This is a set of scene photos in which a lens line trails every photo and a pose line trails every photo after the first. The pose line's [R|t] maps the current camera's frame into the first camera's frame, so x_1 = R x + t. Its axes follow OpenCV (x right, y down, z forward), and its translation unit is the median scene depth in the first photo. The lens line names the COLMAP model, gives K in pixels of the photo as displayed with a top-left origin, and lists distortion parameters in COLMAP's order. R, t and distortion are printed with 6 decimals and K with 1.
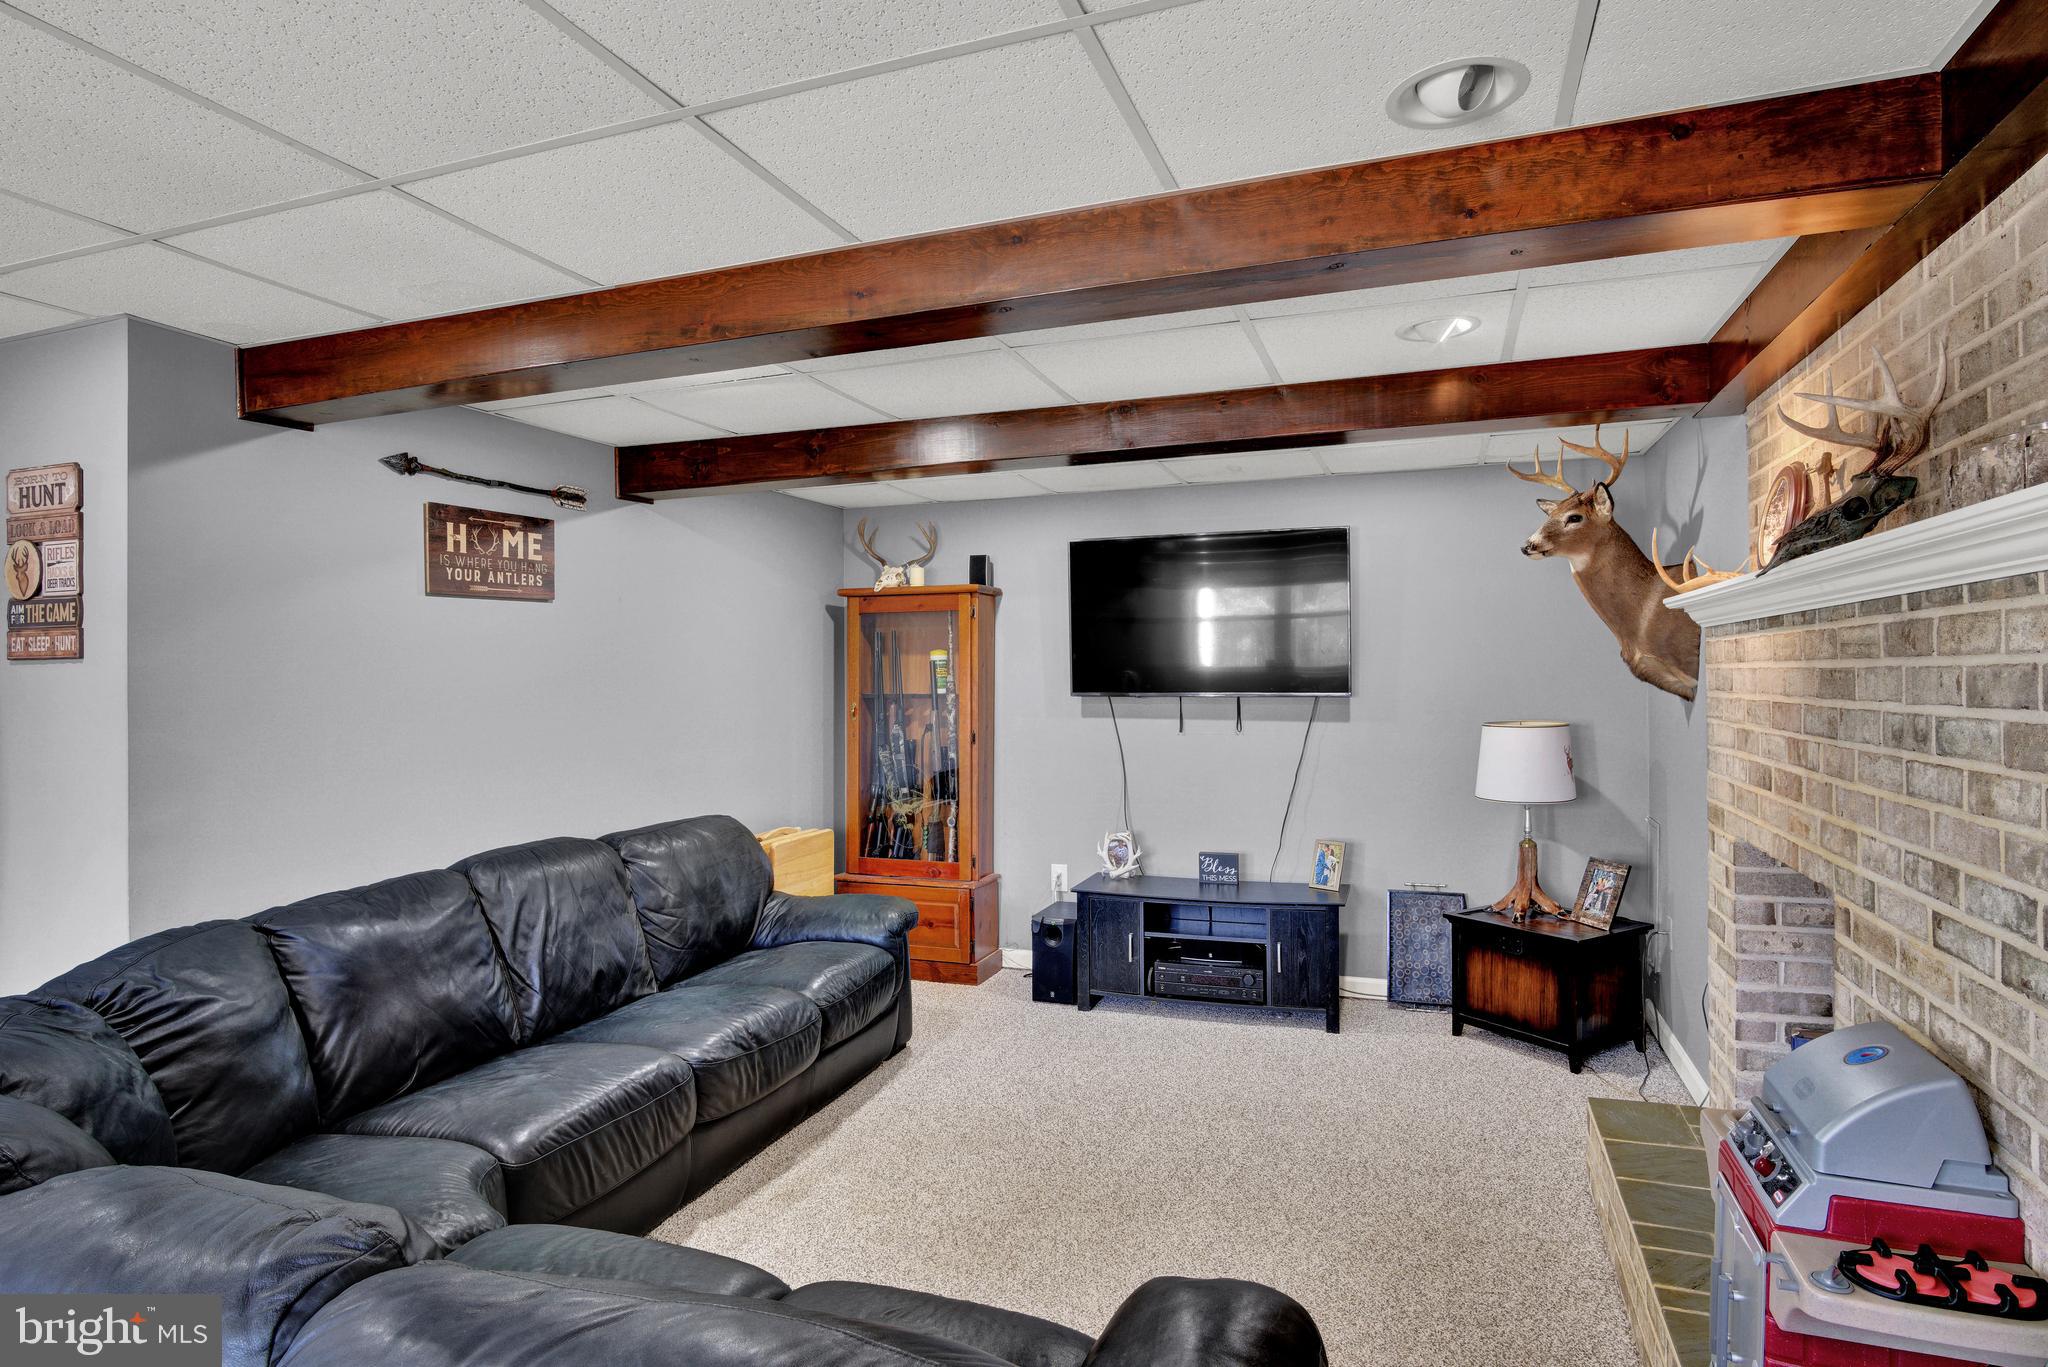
lens RADIAL K [[1106.5, 0, 1019.7], [0, 1106.5, 680.0], [0, 0, 1]] dist [-0.028101, 0.004928]
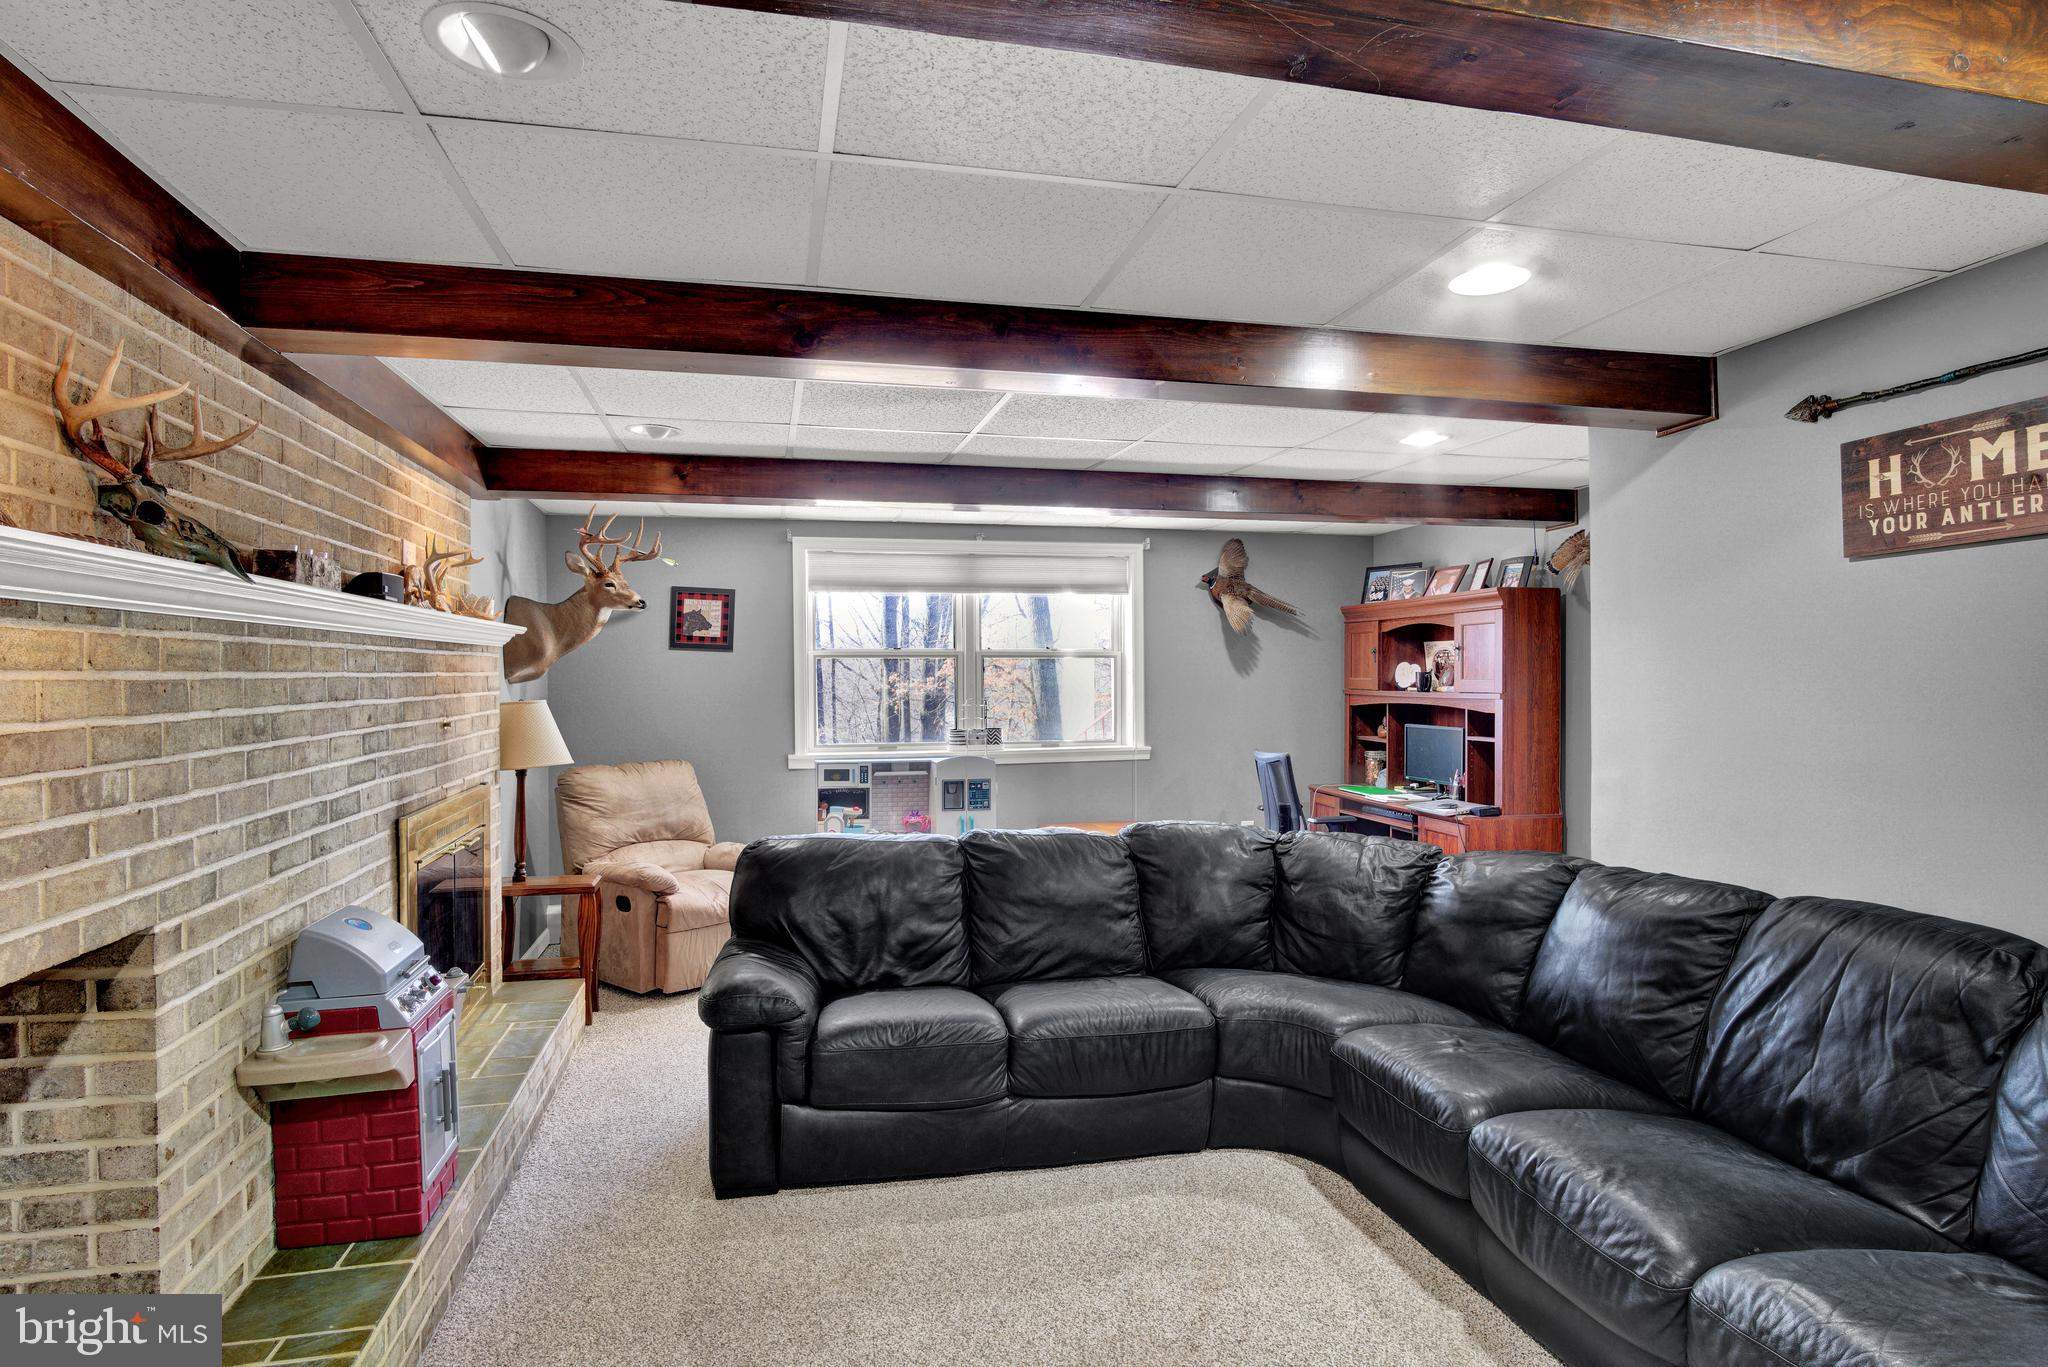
lens RADIAL K [[1106.5, 0, 1020.9], [0, 1106.5, 681.1], [0, 0, 1]] dist [-0.028101, 0.004928]
pose [[-0.832264, 0.018015, -0.554086, 0.385127], [0.011889, 0.999822, 0.014649, -0.008926], [0.554251, 0.005605, -0.832330, 1.289924]]
